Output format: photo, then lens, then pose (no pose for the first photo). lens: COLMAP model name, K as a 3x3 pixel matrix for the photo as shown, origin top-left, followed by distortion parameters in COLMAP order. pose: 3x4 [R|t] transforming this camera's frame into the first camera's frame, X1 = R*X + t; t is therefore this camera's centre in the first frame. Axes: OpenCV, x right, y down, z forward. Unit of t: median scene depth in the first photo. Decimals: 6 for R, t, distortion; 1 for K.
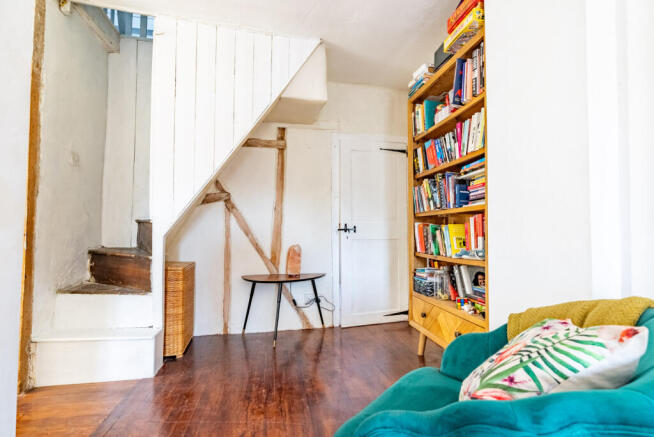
lens RADIAL K [[298.6, 0, 327.5], [0, 298.6, 218.8], [0, 0, 1]] dist [-0.001345, -0.000144]
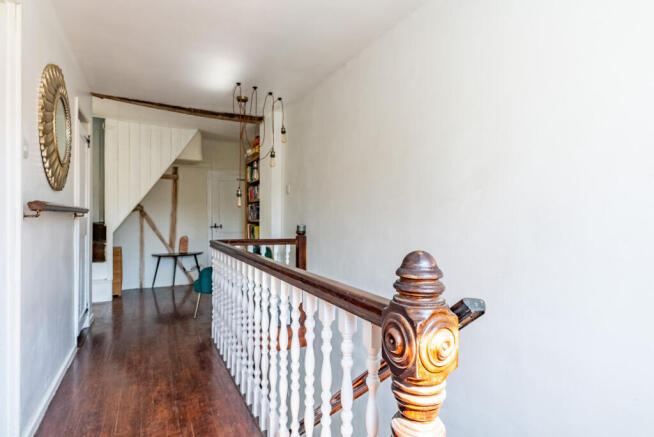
lens RADIAL K [[357.2, 0, 327.5], [0, 357.2, 218.5], [0, 0, 1]] dist [0.001477, 0.000201]
pose [[0.962230, -0.001550, 0.272233, 0.130103], [-0.009062, 0.999247, 0.037721, -0.102638], [-0.272086, -0.038763, 0.961492, -1.248572]]
